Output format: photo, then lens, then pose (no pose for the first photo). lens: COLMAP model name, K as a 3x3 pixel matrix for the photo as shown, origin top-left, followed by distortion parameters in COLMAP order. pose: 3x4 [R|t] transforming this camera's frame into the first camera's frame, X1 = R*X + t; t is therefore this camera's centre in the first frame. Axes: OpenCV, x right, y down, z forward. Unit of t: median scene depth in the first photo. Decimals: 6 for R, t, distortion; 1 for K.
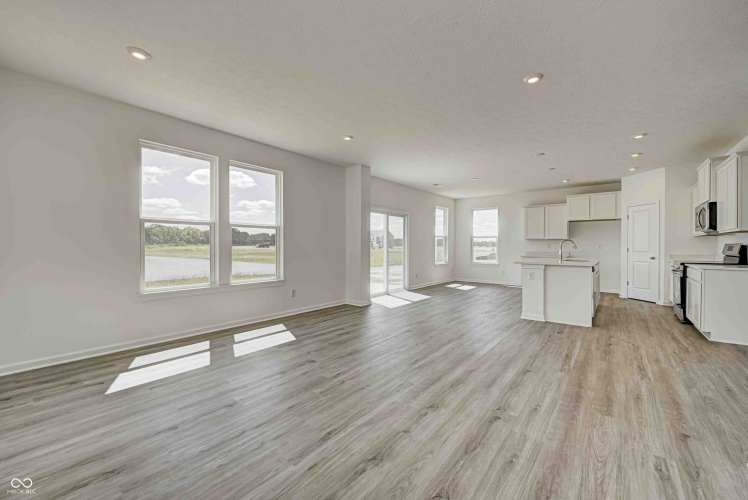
lens RADIAL K [[297.7, 0, 371.6], [0, 297.7, 247.4], [0, 0, 1]] dist [0.005698, -0.003342]
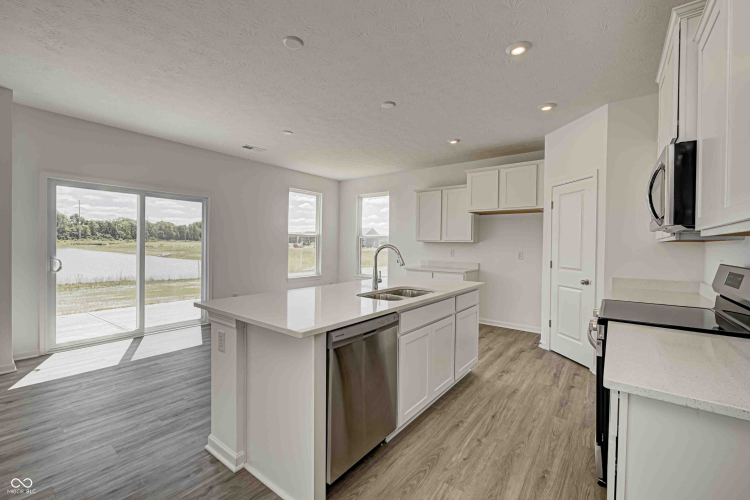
lens RADIAL K [[311.5, 0, 372.7], [0, 311.5, 247.6], [0, 0, 1]] dist [0.000862, -0.000063]
pose [[0.999501, 0.013896, 0.028357, 0.570180], [-0.014028, 0.999892, 0.004463, -0.023007], [-0.028292, -0.004858, 0.999588, 0.479288]]
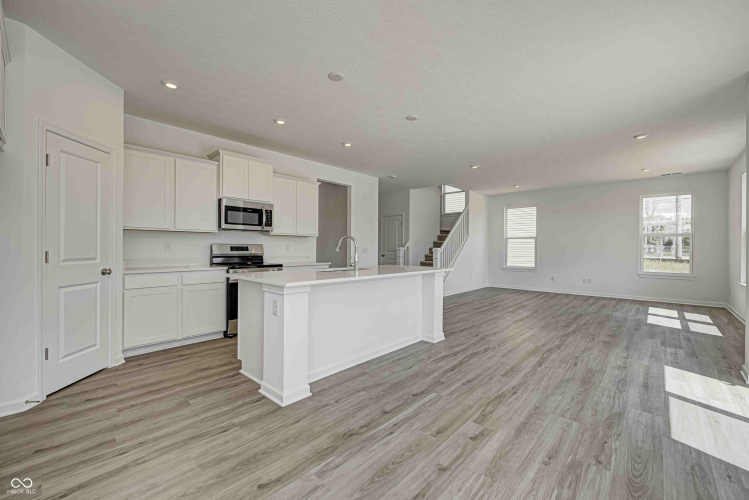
lens RADIAL K [[311.1, 0, 372.2], [0, 311.1, 247.6], [0, 0, 1]] dist [0.000862, -0.000063]
pose [[-0.997914, -0.007318, 0.064134, 0.520748], [-0.006825, 0.999945, 0.007911, -0.008613], [-0.064189, 0.007457, -0.997910, 1.499319]]
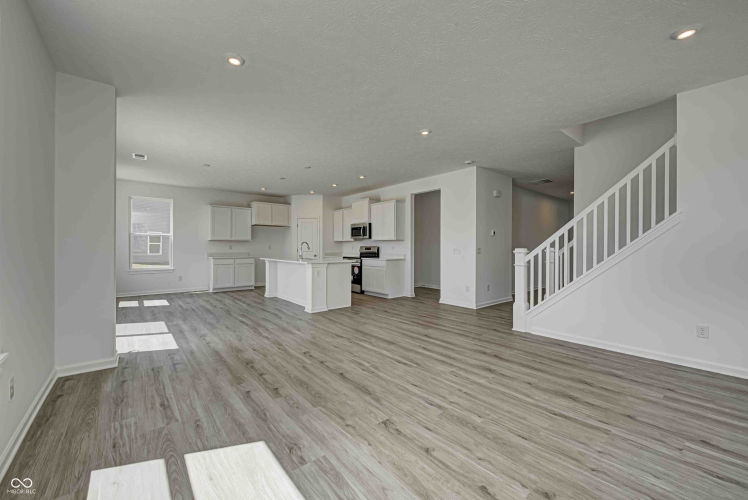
lens RADIAL K [[297.7, 0, 371.6], [0, 297.7, 247.4], [0, 0, 1]] dist [0.005698, -0.003342]
pose [[0.190662, -0.001067, 0.981655, -0.438362], [0.001651, 0.999998, 0.000766, -0.004432], [-0.981654, 0.001474, 0.190663, 0.462880]]
